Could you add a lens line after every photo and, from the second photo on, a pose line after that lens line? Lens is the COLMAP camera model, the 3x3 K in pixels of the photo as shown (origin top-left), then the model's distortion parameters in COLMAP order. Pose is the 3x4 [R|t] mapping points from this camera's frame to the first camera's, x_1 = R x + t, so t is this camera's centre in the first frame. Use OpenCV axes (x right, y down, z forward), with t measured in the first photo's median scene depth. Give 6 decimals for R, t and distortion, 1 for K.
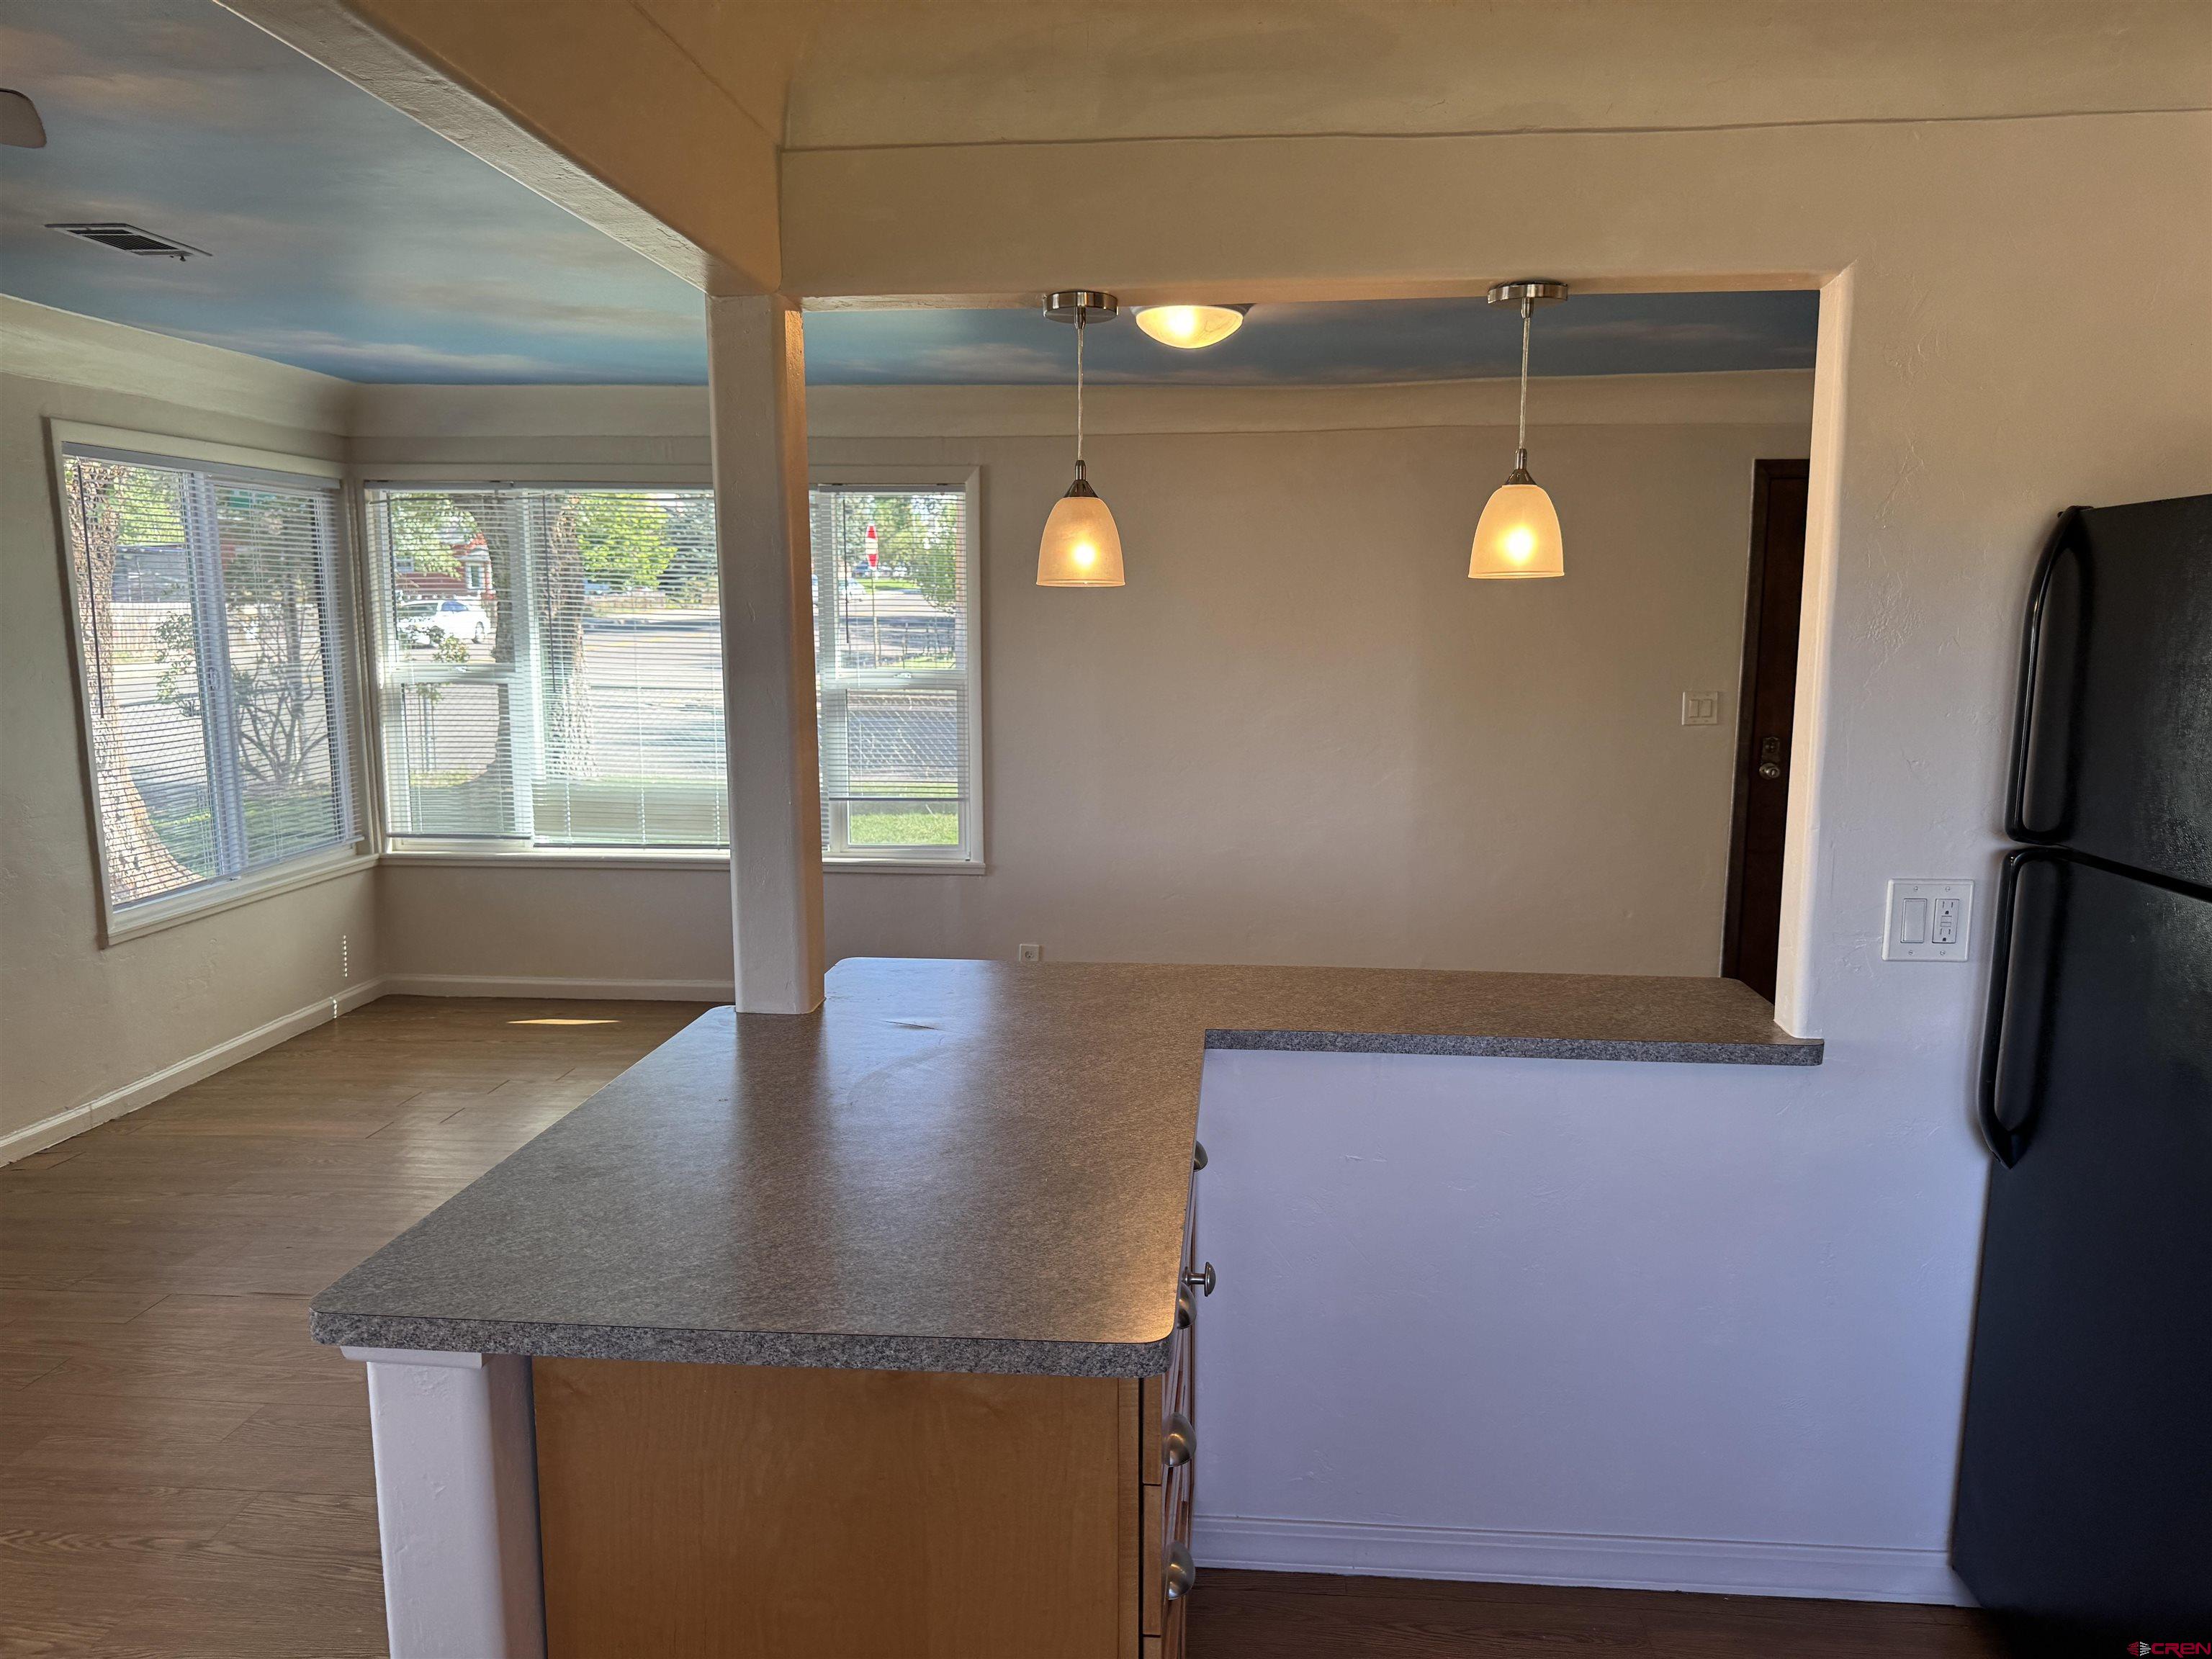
lens RADIAL K [[1543.7, 0, 1106.0], [0, 1543.7, 829.5], [0, 0, 1]] dist [0.050544, -0.073485]
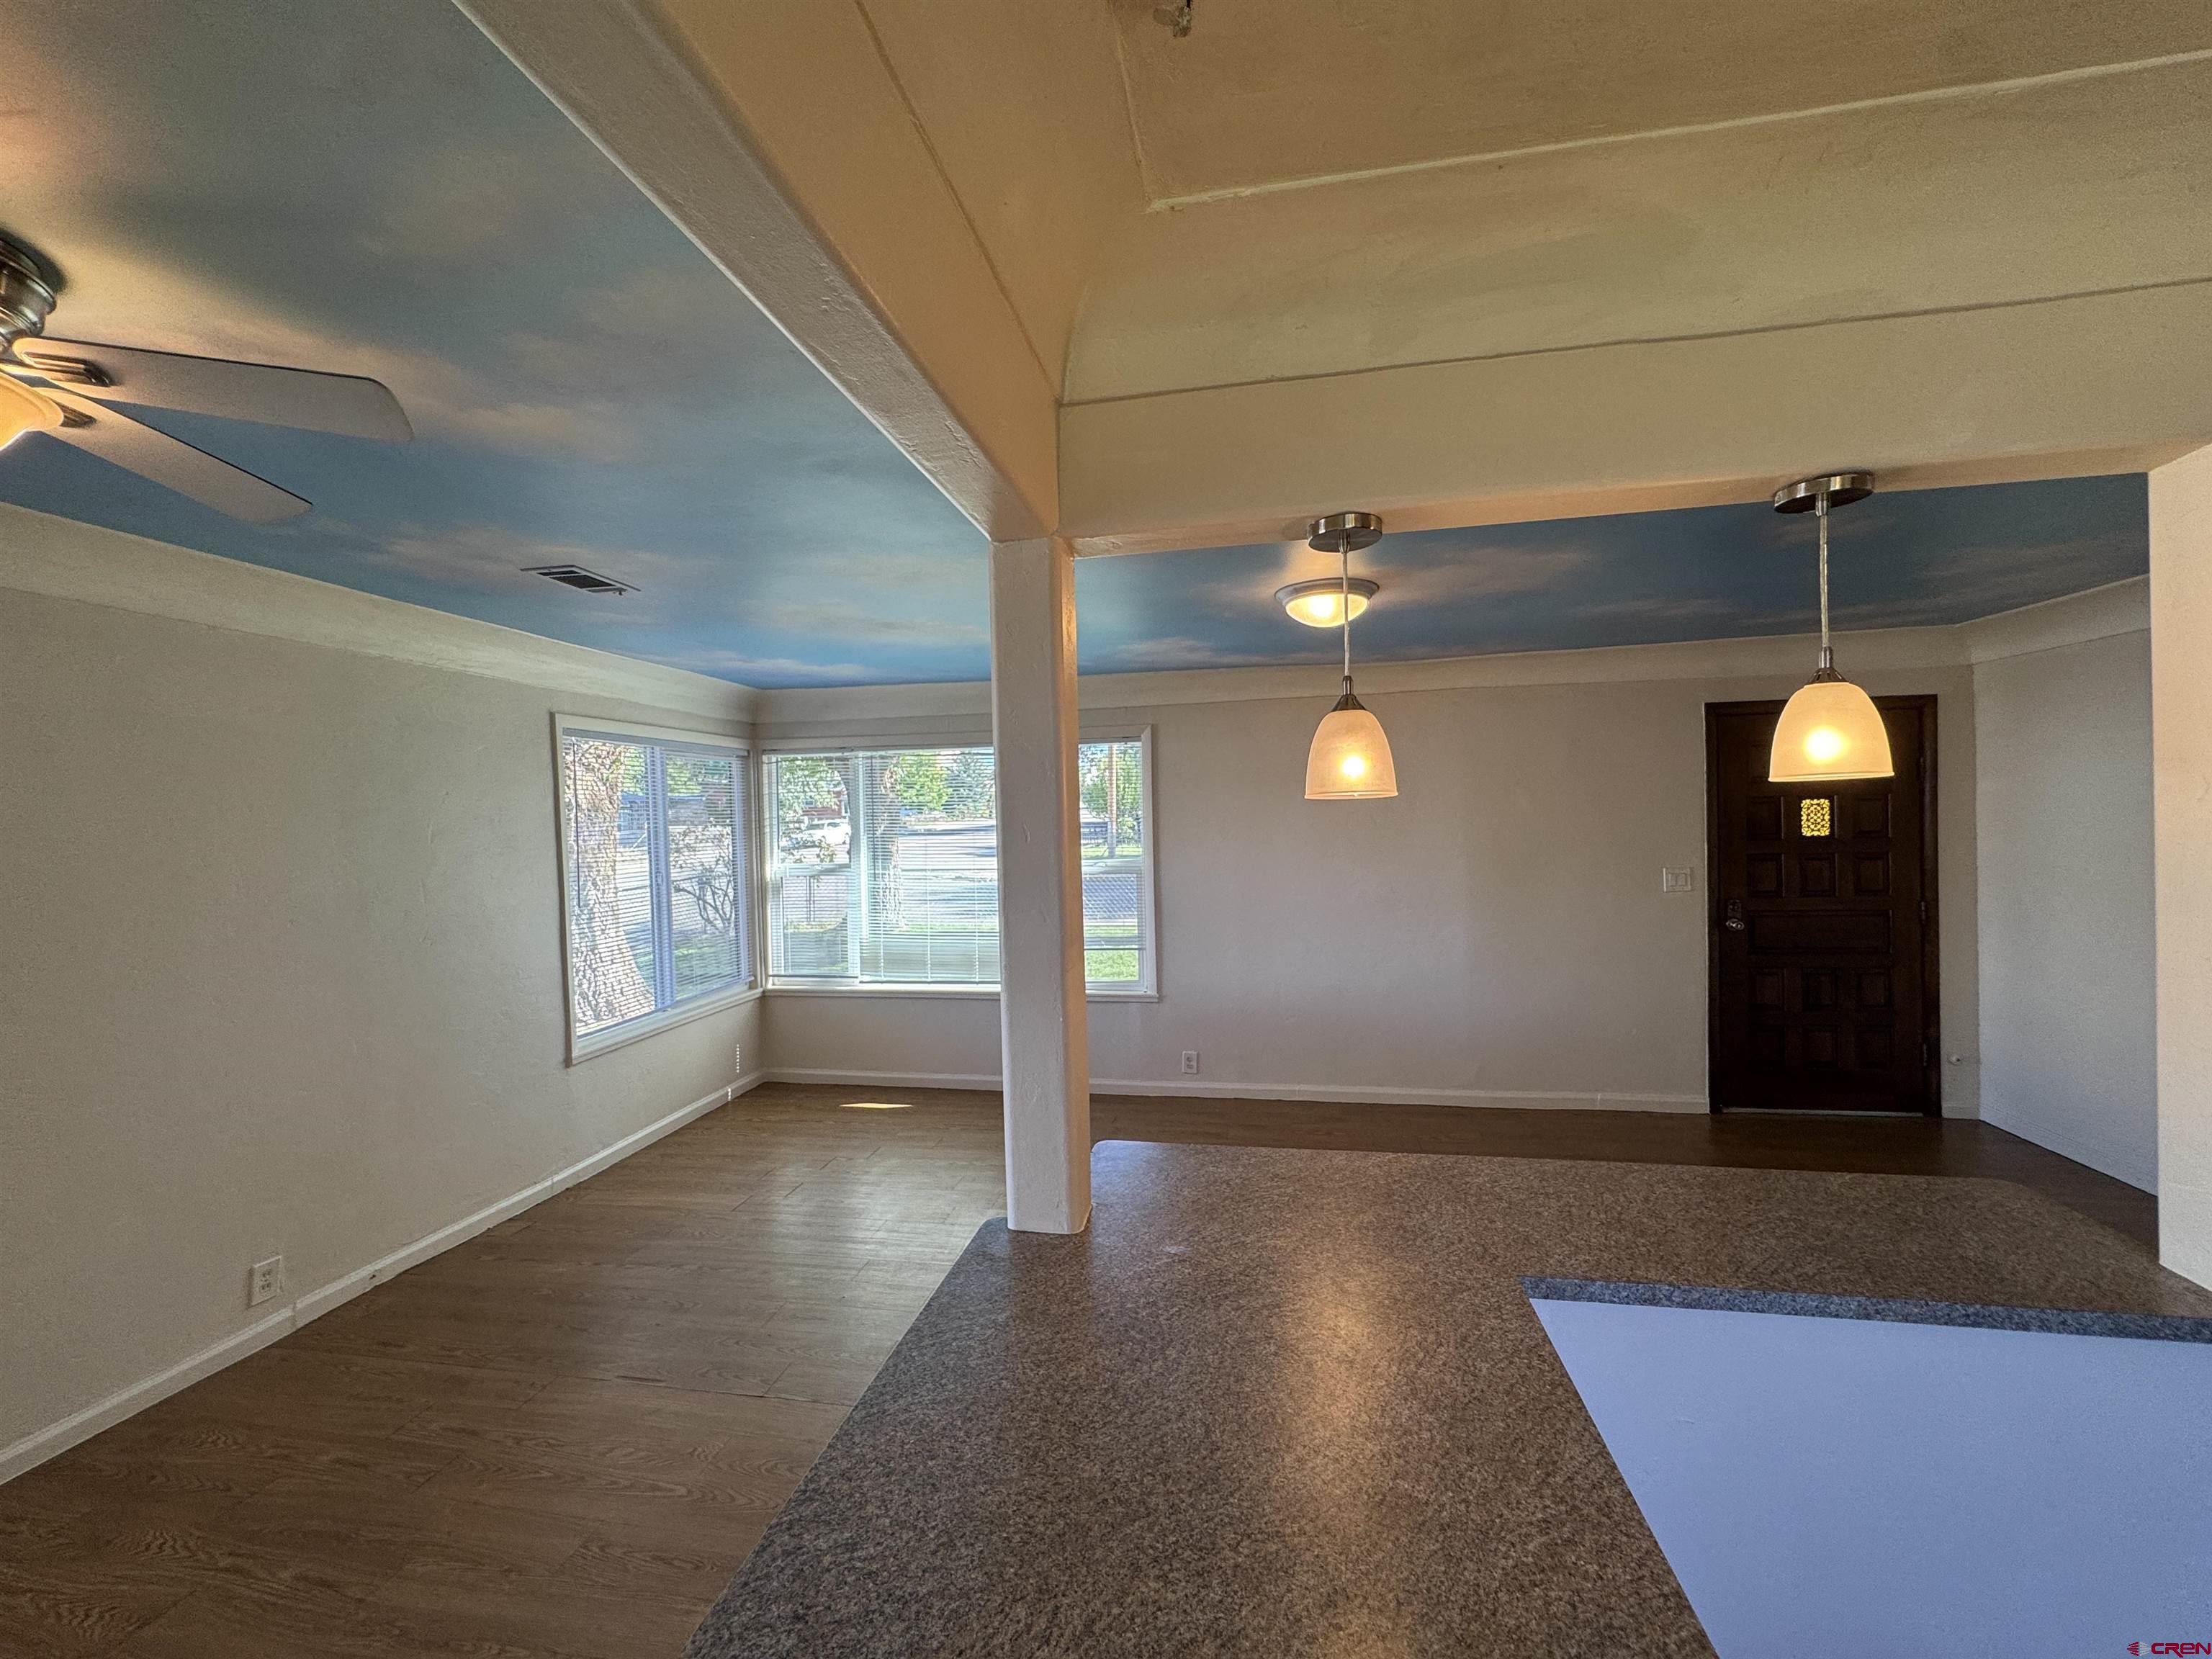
lens RADIAL K [[871.1, 0, 1096.6], [0, 871.1, 832.0], [0, 0, 1]] dist [-0.006614, 0.000142]
pose [[0.994376, -0.023023, -0.103378, -0.049872], [0.010001, 0.992137, -0.124759, -0.027979], [0.105437, 0.123024, 0.986787, 0.175700]]
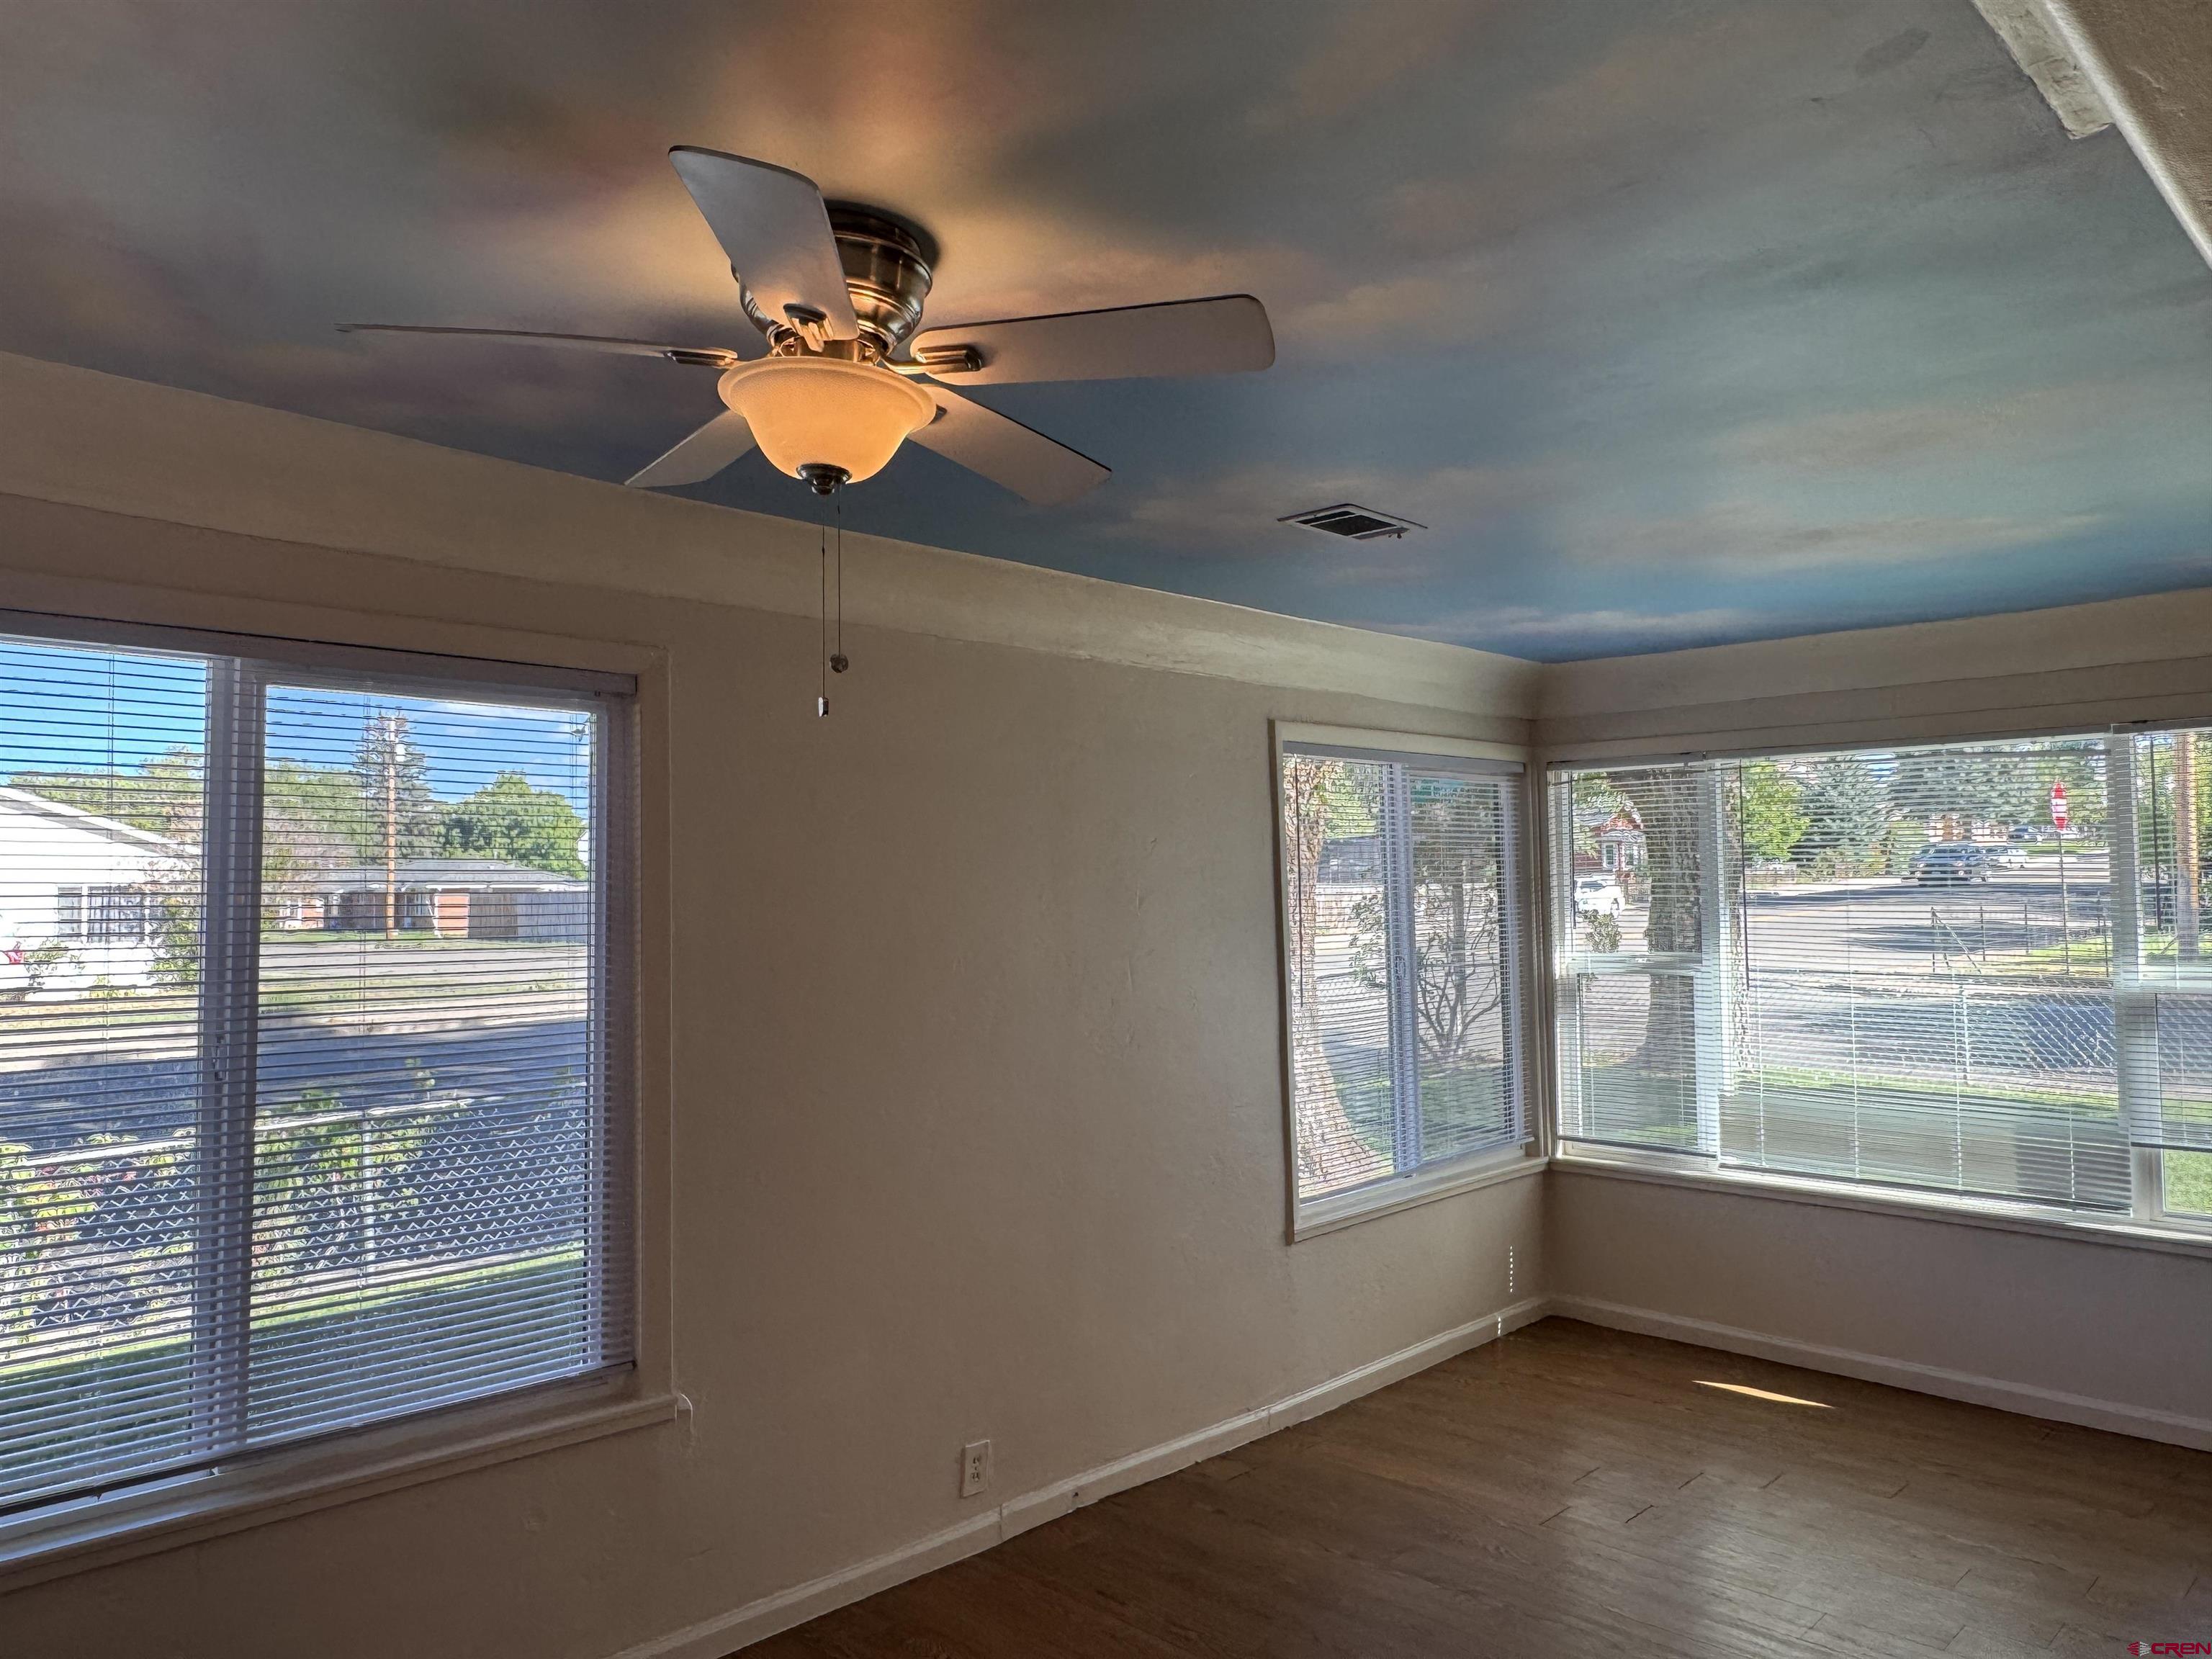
lens RADIAL K [[1485.2, 0, 1106.0], [0, 1485.2, 829.5], [0, 0, 1]] dist [-0.002512, -0.000607]
pose [[0.761519, -0.038417, -0.647003, -0.093267], [-0.076259, 0.985998, -0.148302, -0.026407], [0.643640, 0.162274, 0.747926, 0.145888]]
